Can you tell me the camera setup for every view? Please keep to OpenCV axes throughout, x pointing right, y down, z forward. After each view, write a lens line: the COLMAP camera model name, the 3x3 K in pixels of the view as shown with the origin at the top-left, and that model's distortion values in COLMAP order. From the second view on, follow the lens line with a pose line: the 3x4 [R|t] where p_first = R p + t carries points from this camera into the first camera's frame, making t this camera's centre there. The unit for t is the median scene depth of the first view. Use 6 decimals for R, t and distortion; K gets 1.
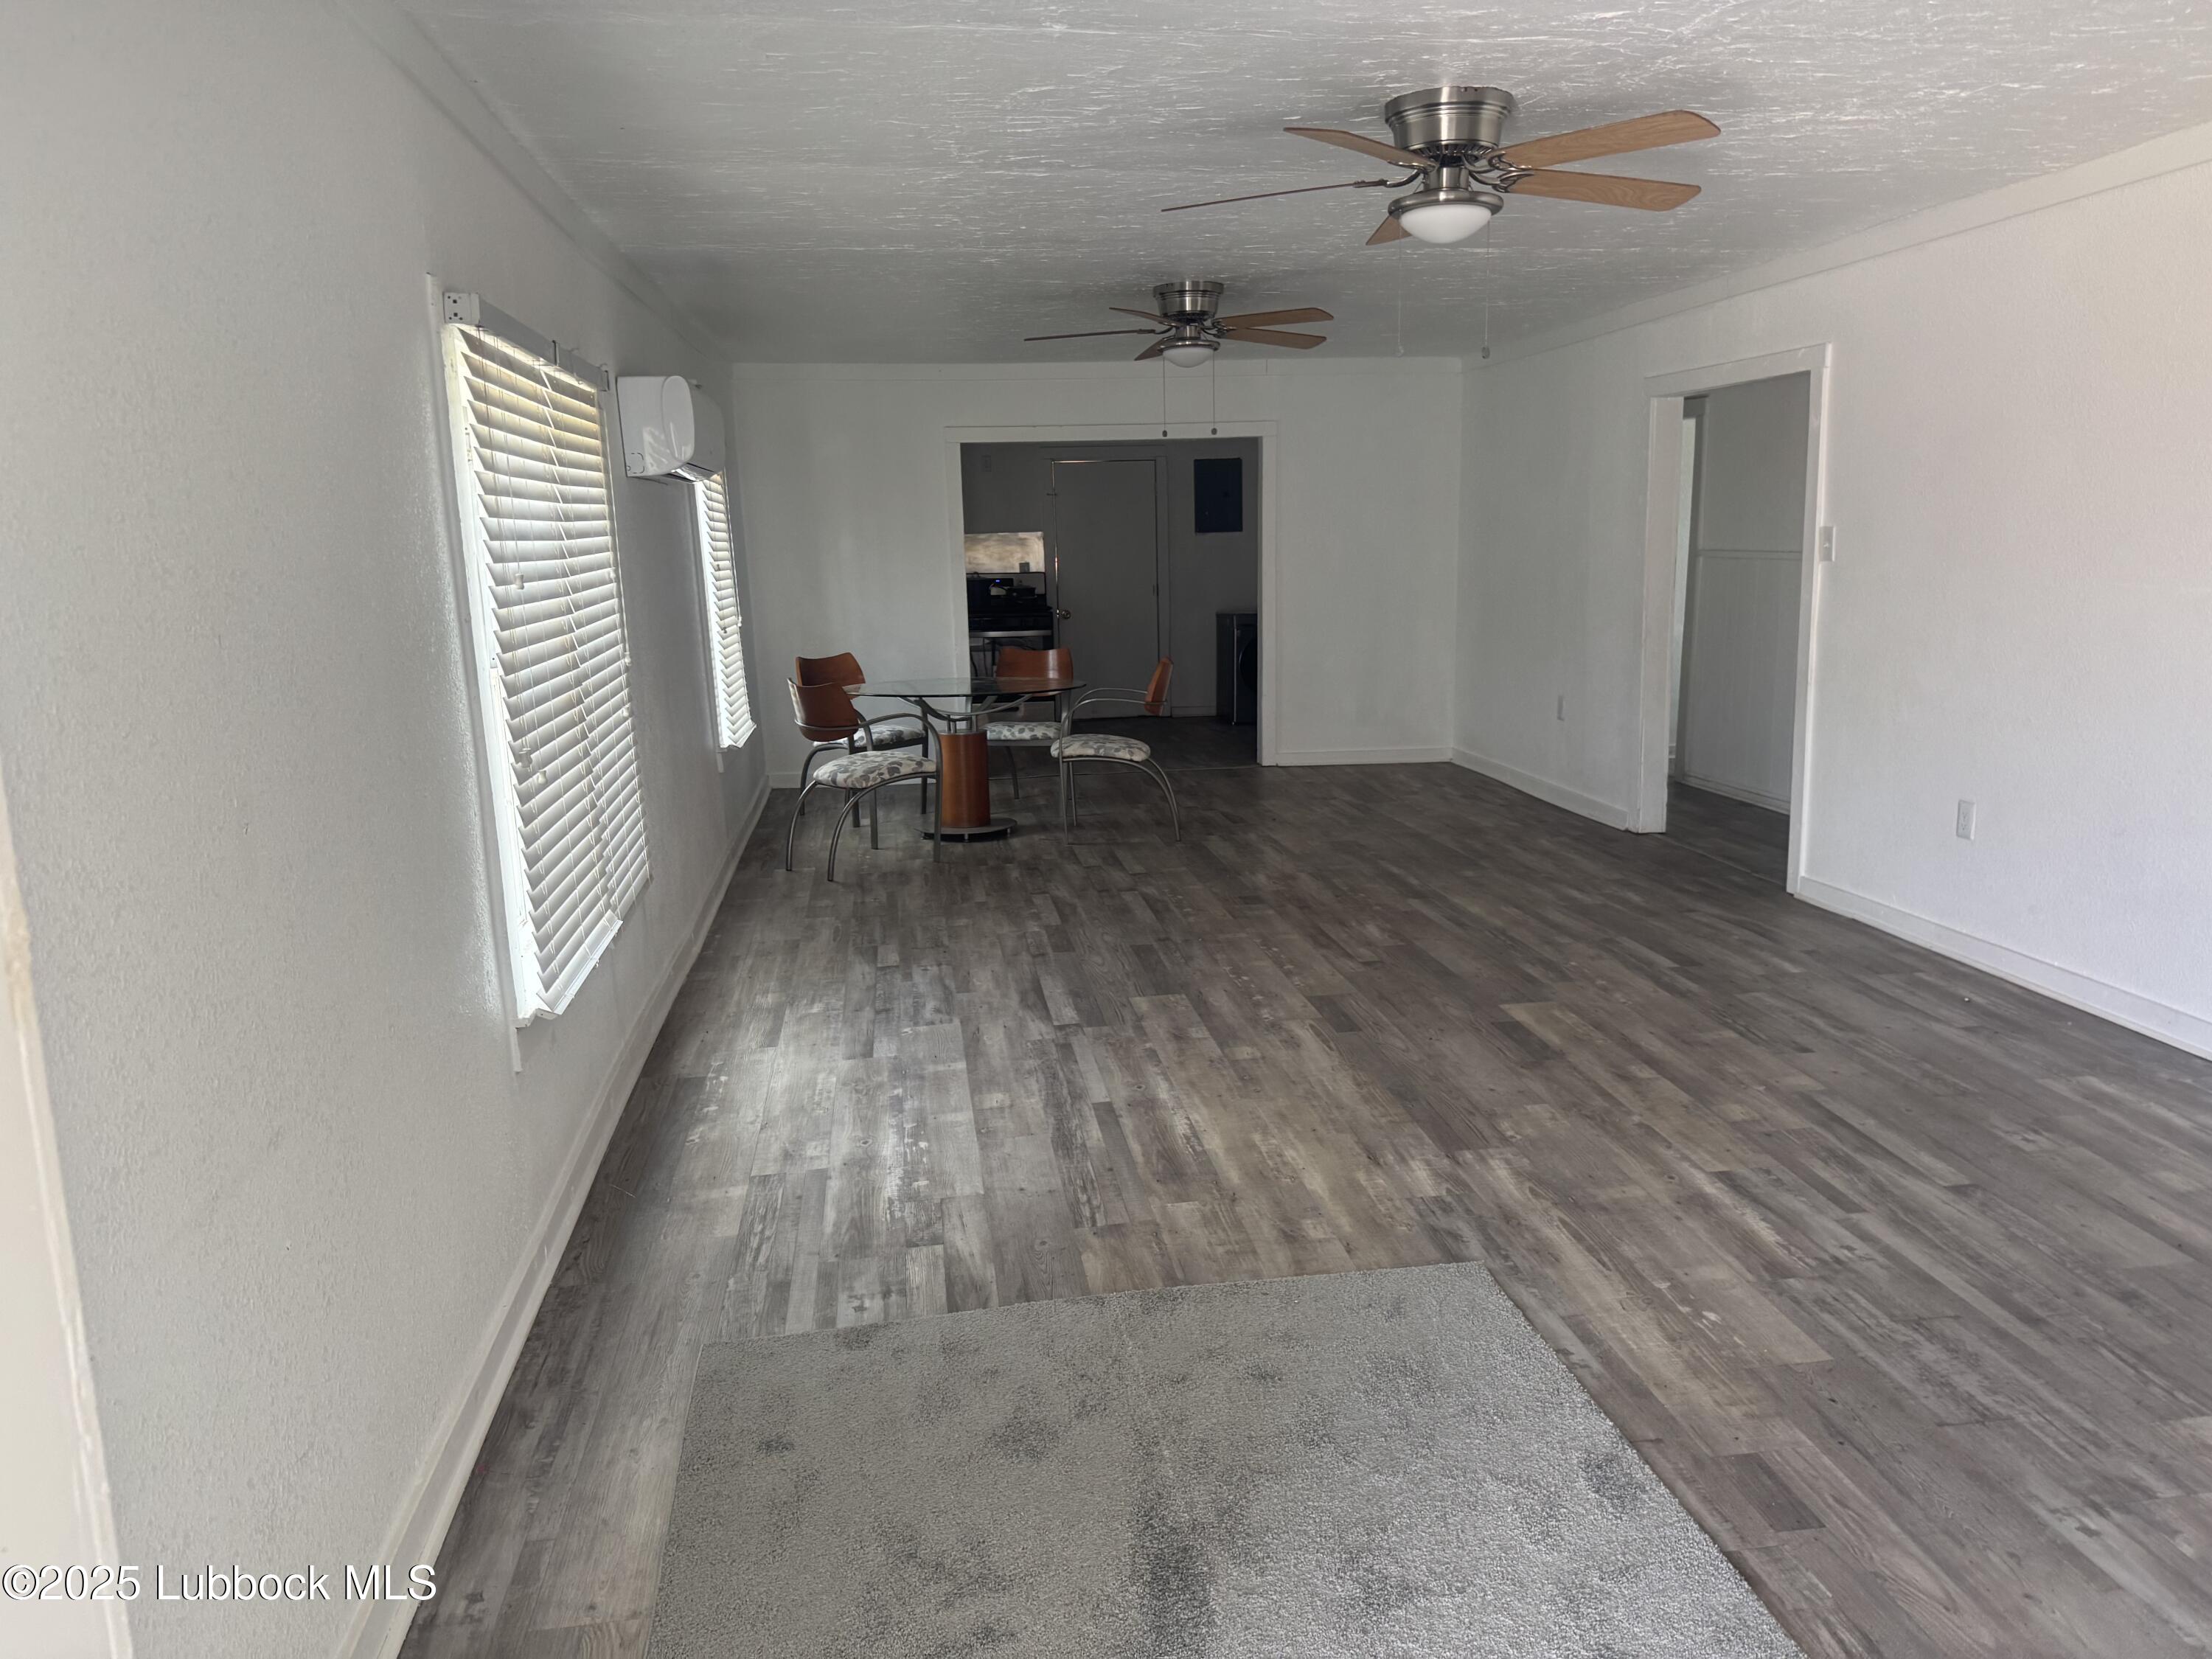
lens RADIAL K [[1547.5, 0, 1102.6], [0, 1547.5, 837.5], [0, 0, 1]] dist [0.093319, -0.153148]
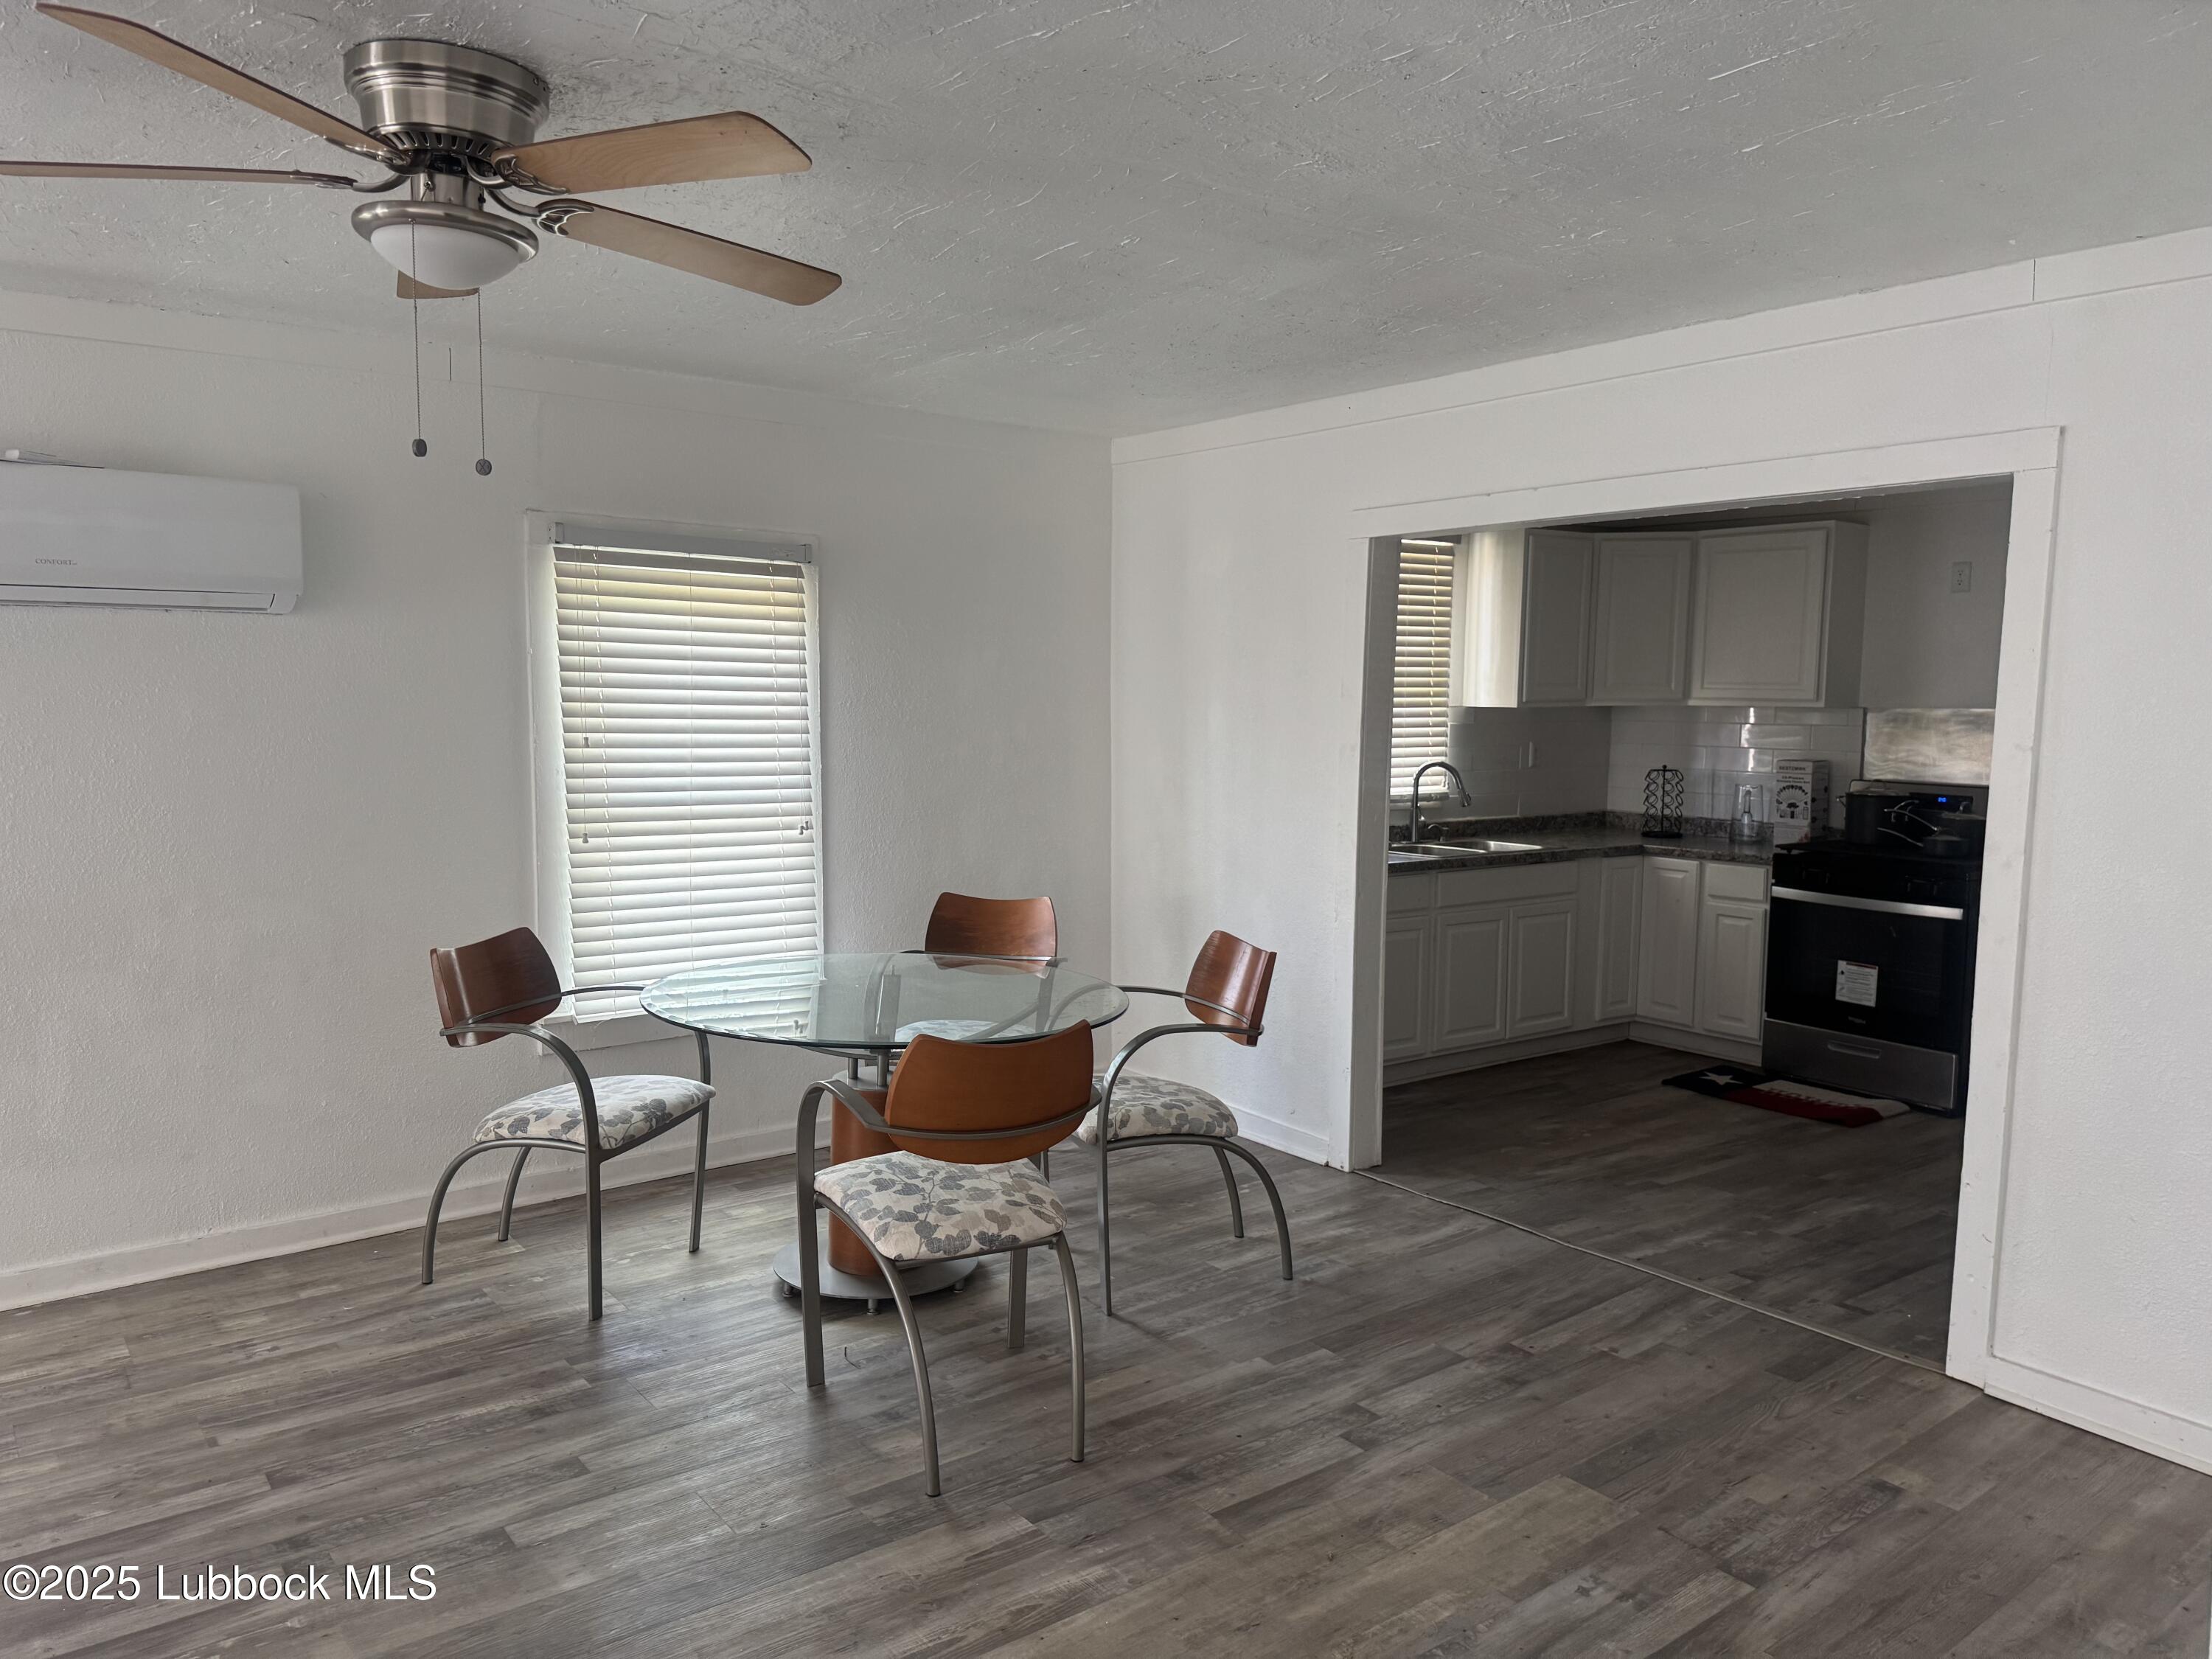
lens RADIAL K [[1547.5, 0, 1102.6], [0, 1547.5, 837.5], [0, 0, 1]] dist [0.093319, -0.153148]
pose [[0.515415, 0.104660, -0.850525, 0.443483], [-0.196859, 0.980431, 0.001349, -0.191397], [0.834023, 0.166738, 0.525932, 0.929354]]
